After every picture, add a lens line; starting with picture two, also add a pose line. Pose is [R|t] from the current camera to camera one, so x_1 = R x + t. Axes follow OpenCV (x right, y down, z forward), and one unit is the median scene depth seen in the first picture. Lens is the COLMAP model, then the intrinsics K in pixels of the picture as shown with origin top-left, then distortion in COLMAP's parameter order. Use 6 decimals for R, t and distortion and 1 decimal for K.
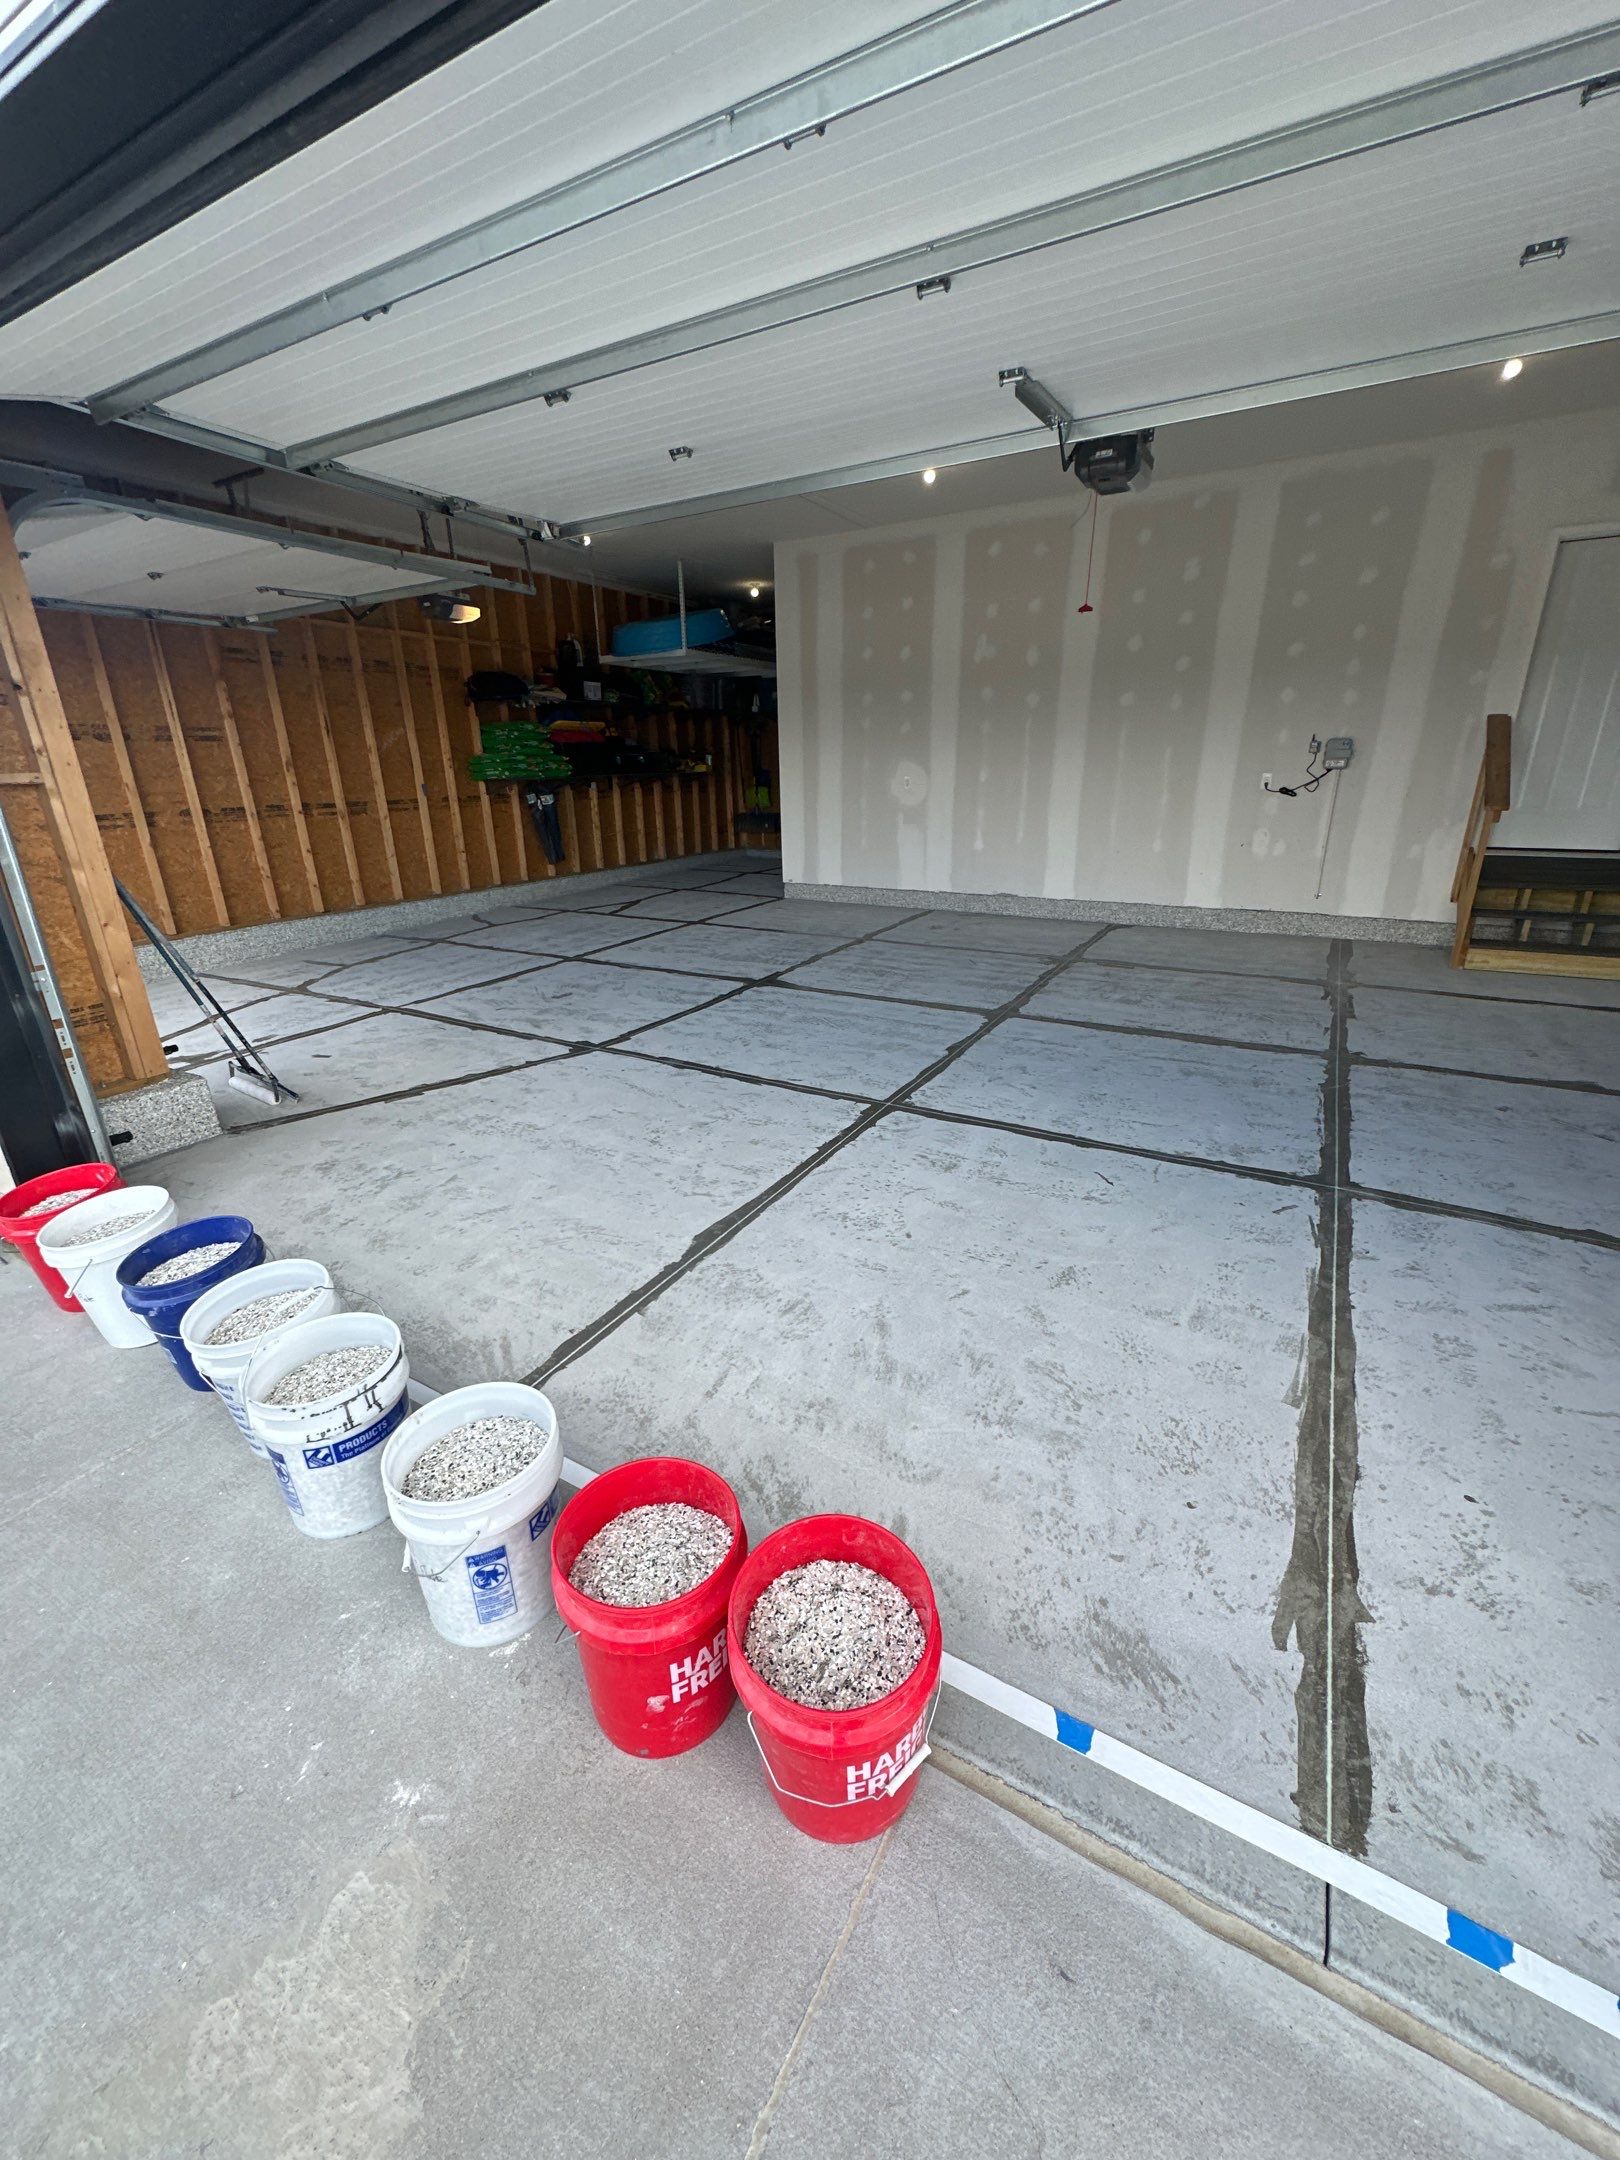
lens RADIAL K [[845.9, 0, 809.6], [0, 845.9, 1071.0], [0, 0, 1]] dist [-0.003173, -0.000056]
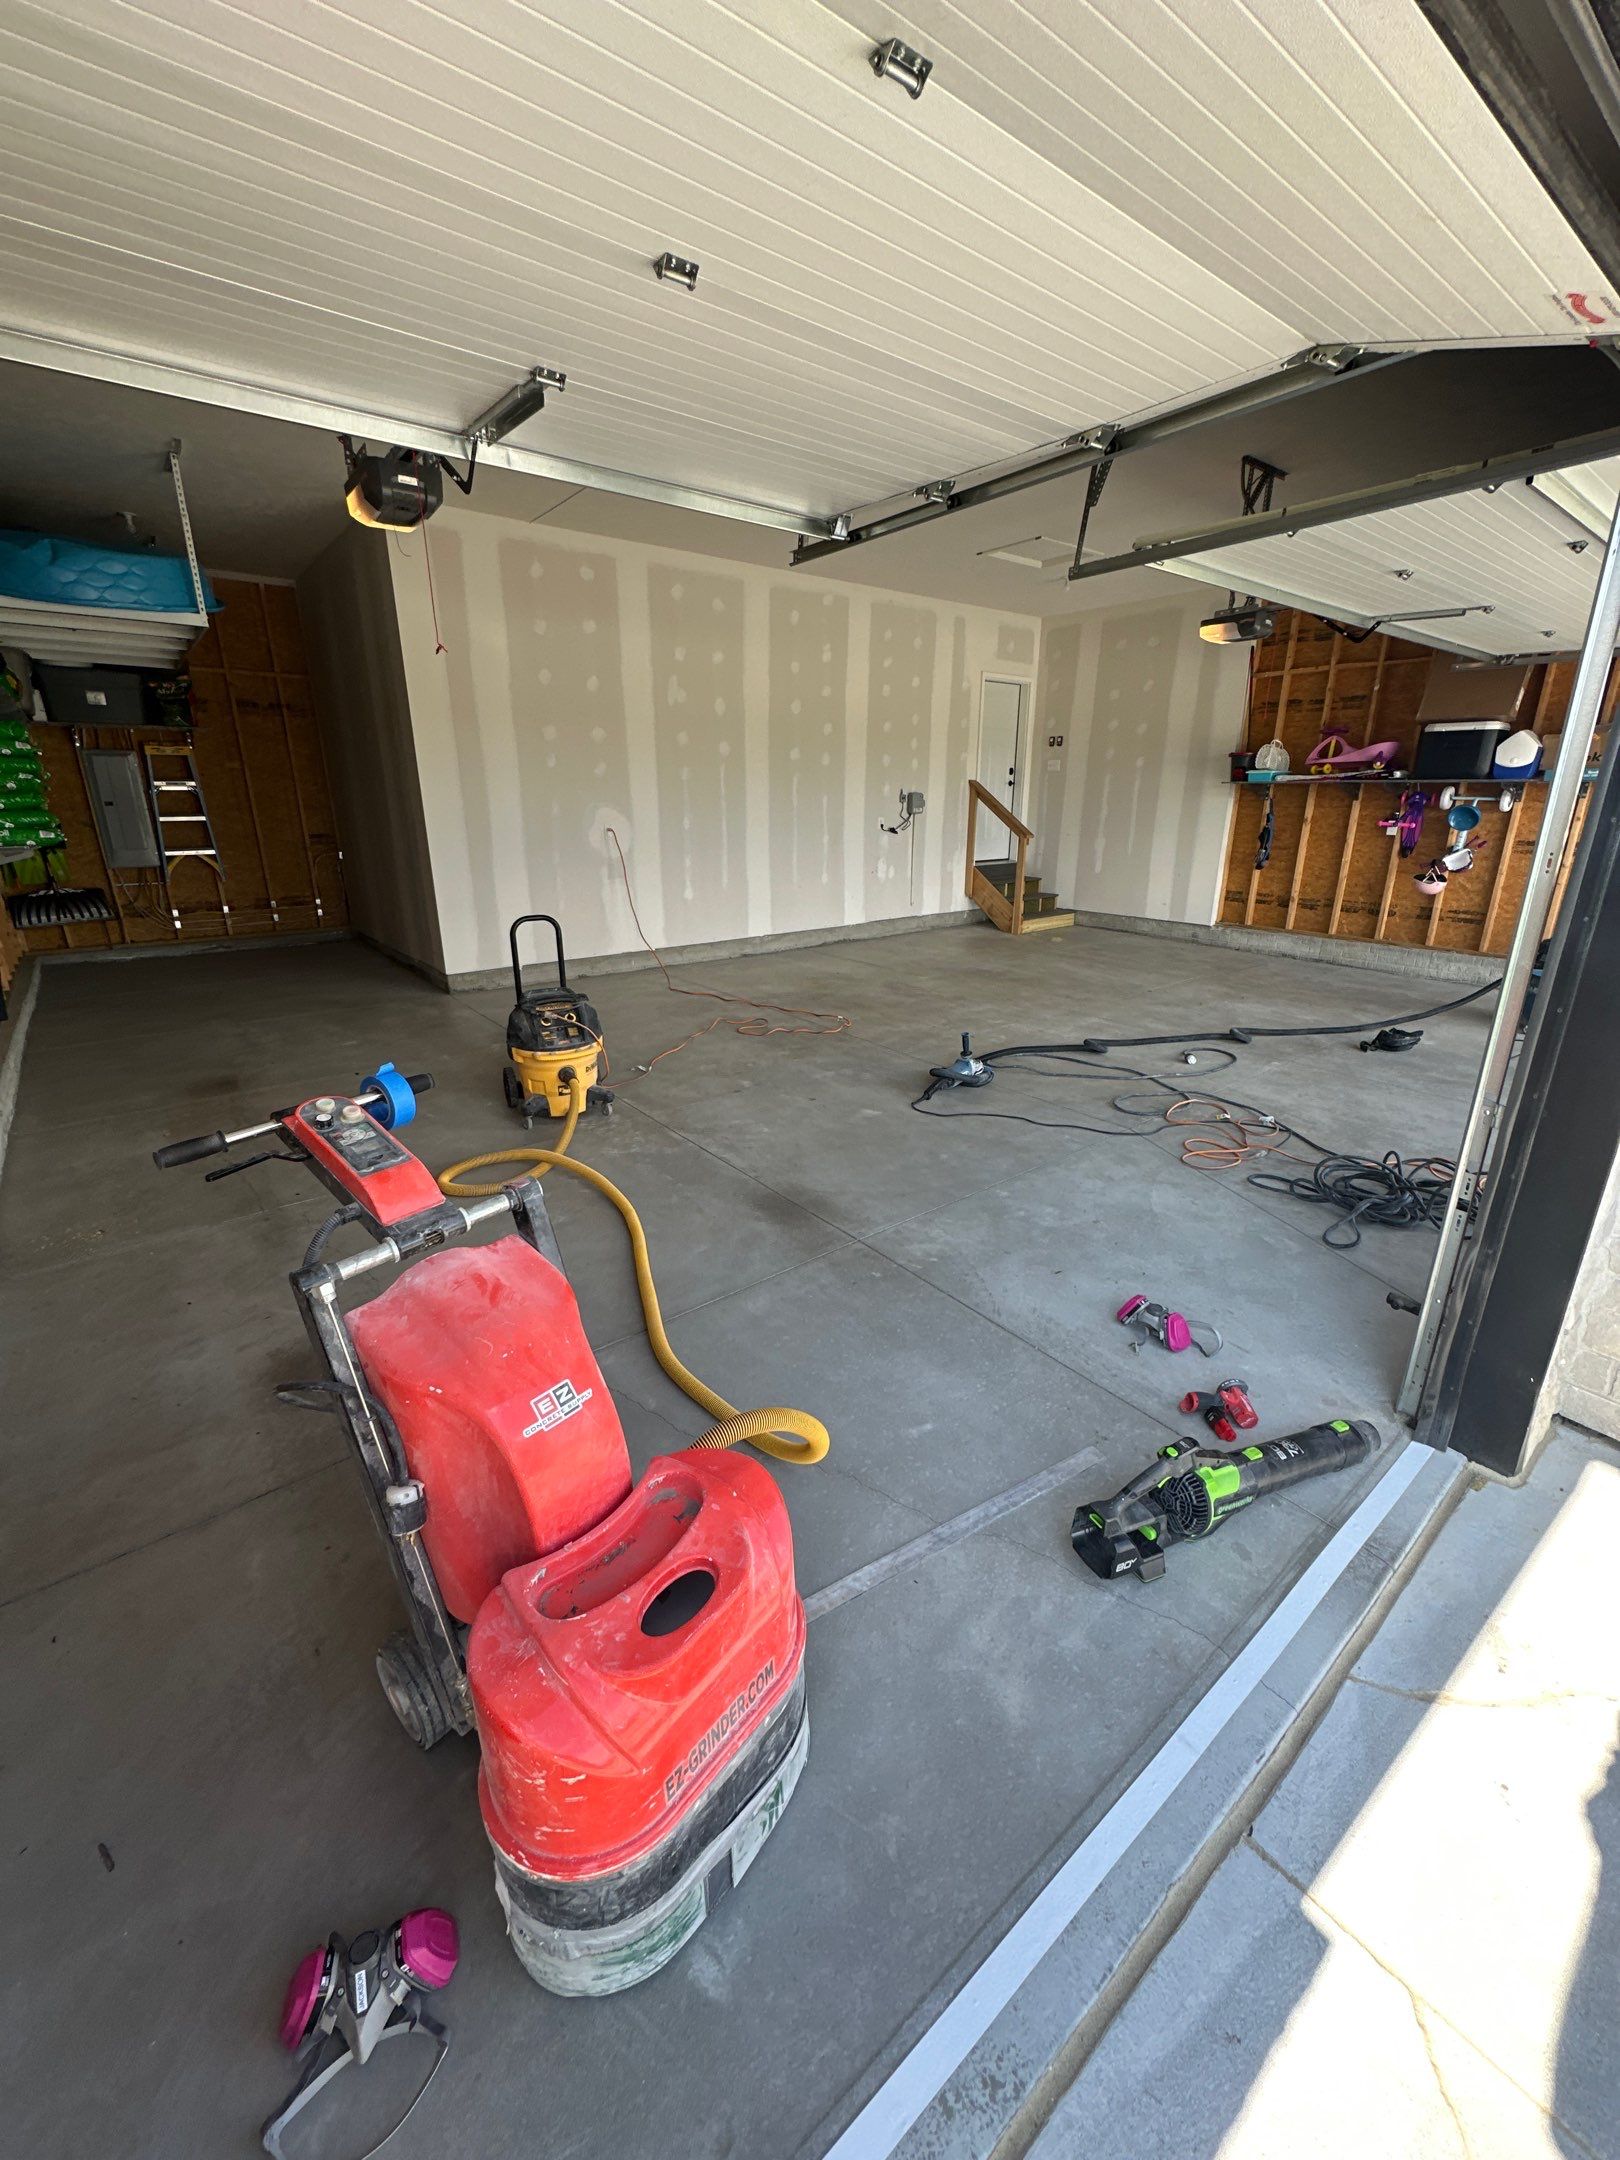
lens RADIAL K [[860.4, 0, 808.5], [0, 860.4, 1076.7], [0, 0, 1]] dist [-0.003163, 0.000233]
pose [[0.367527, -0.280640, 0.886660, -0.712377], [0.311706, 0.935412, 0.166866, -0.205222], [-0.876221, 0.215049, 0.431266, 0.535456]]
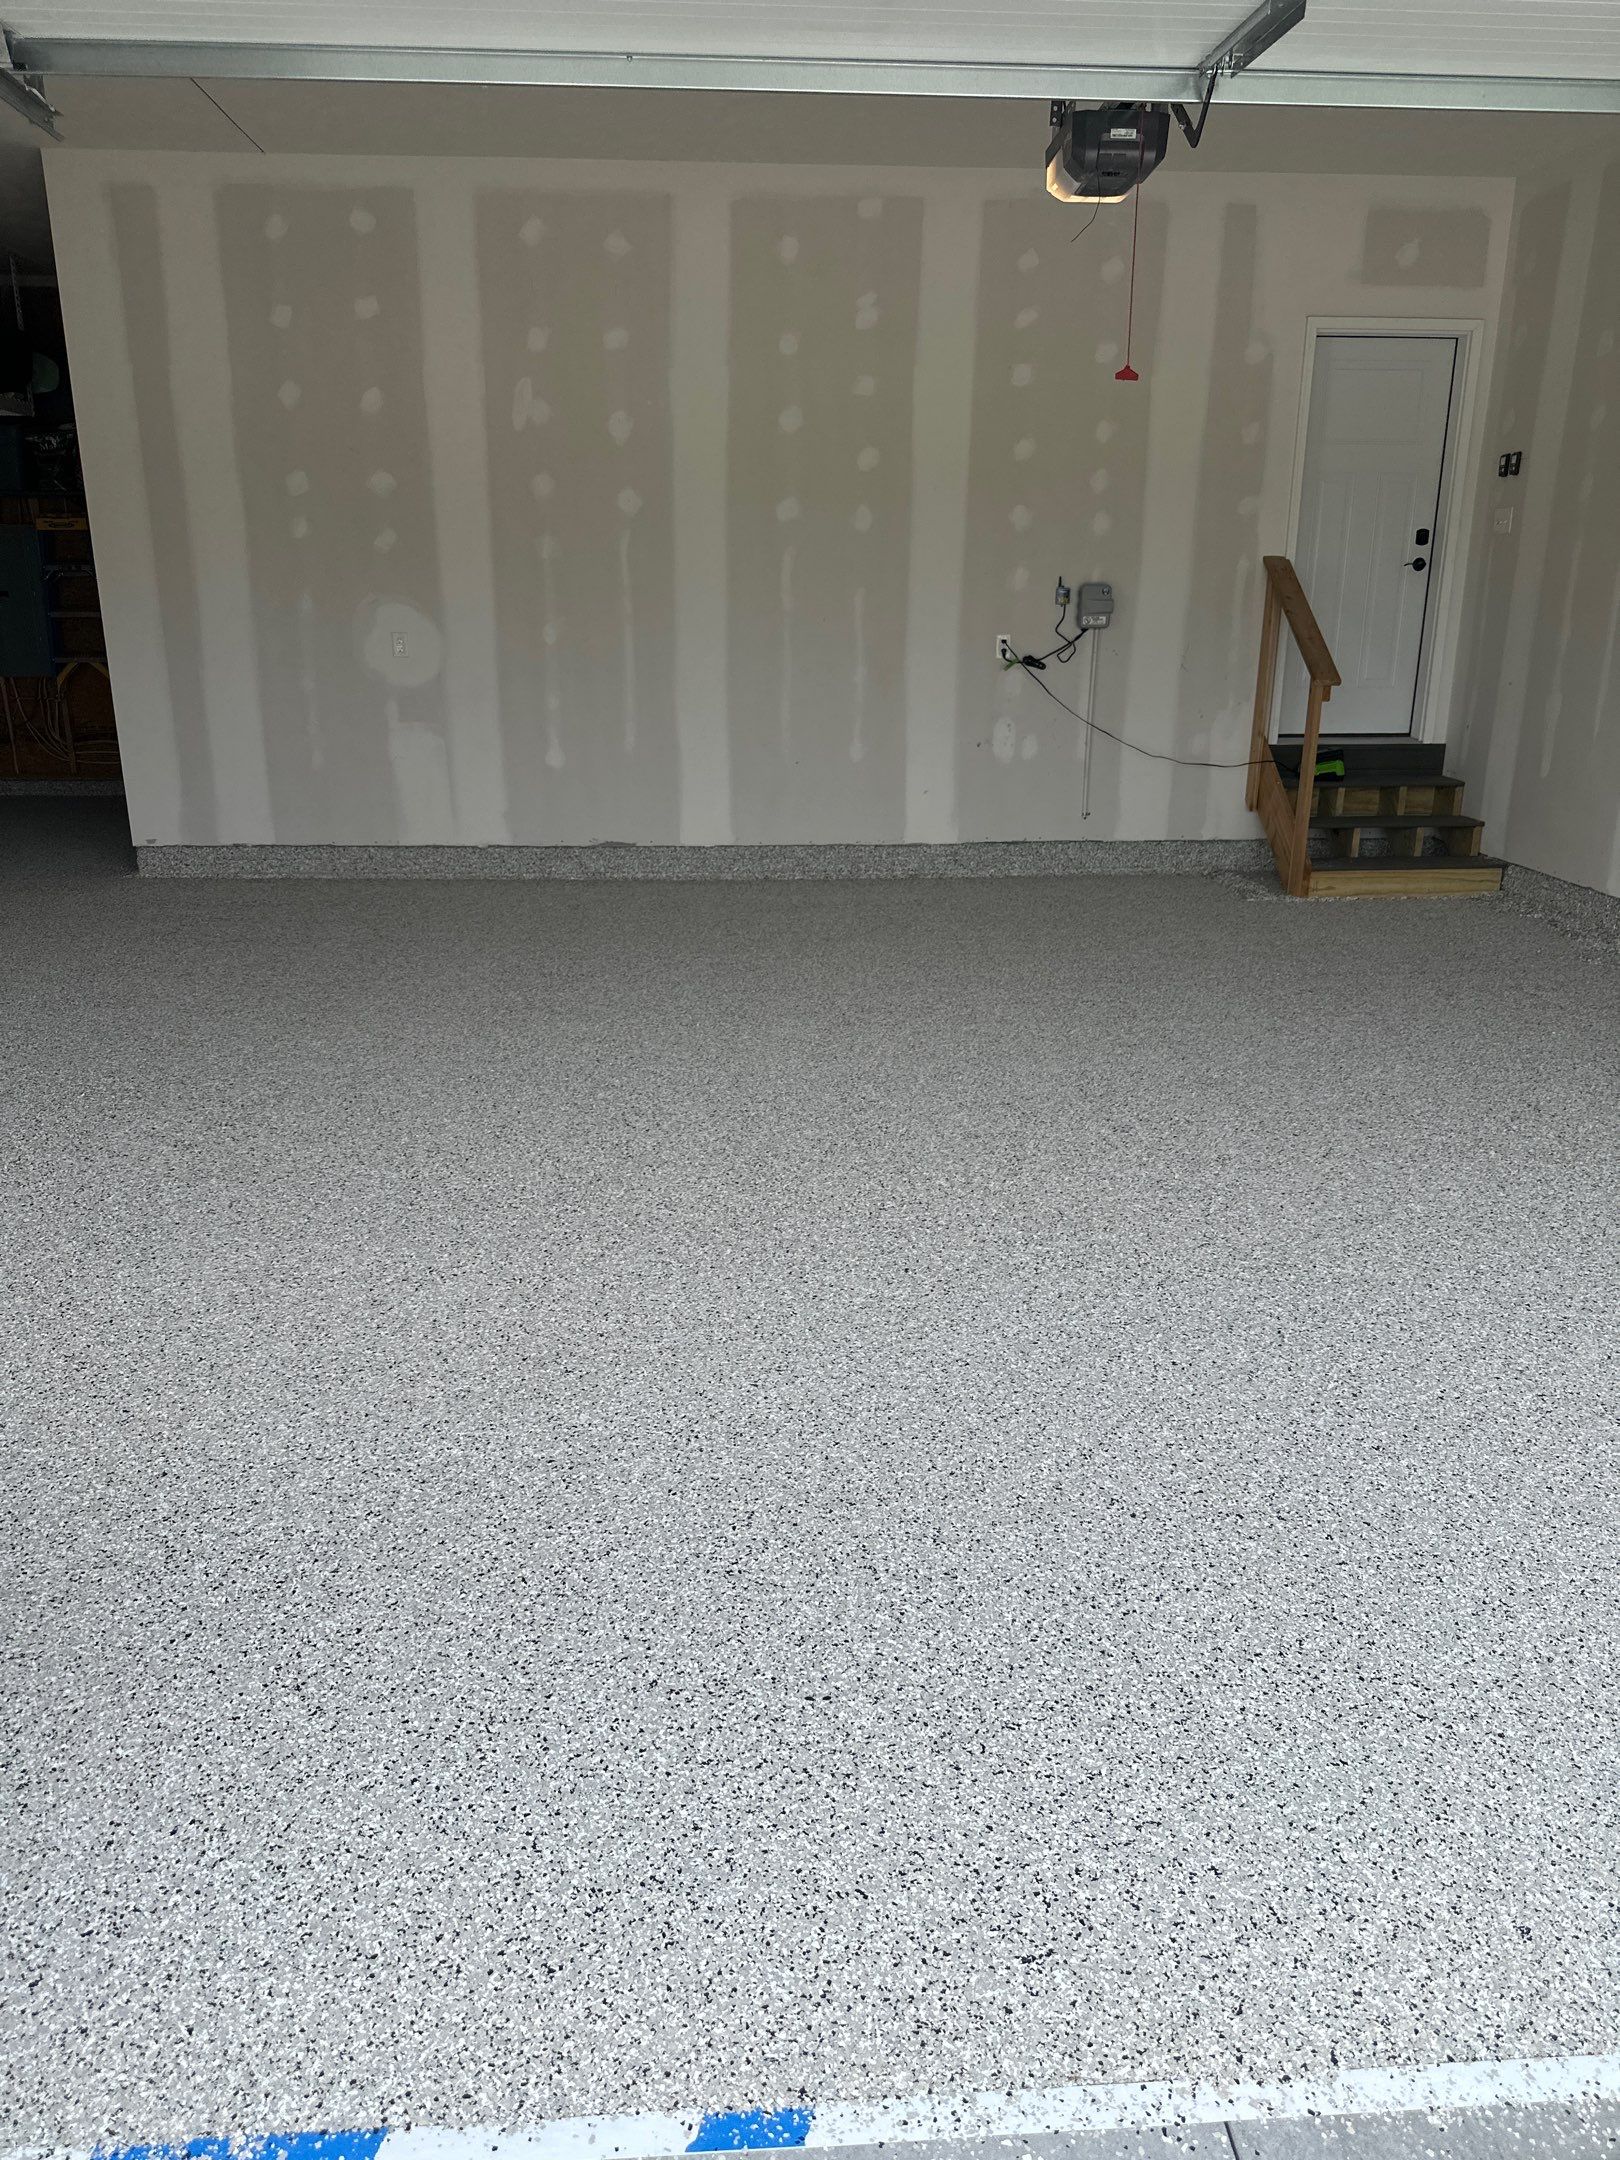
lens RADIAL K [[1490.0, 0, 787.2], [0, 1490.0, 1052.1], [0, 0, 1]] dist [0.150731, -0.262523]
pose [[0.833458, -0.141116, 0.534261, -0.239538], [0.172857, 0.984901, -0.009515, -0.044358], [-0.524851, 0.100281, 0.845266, 0.113631]]
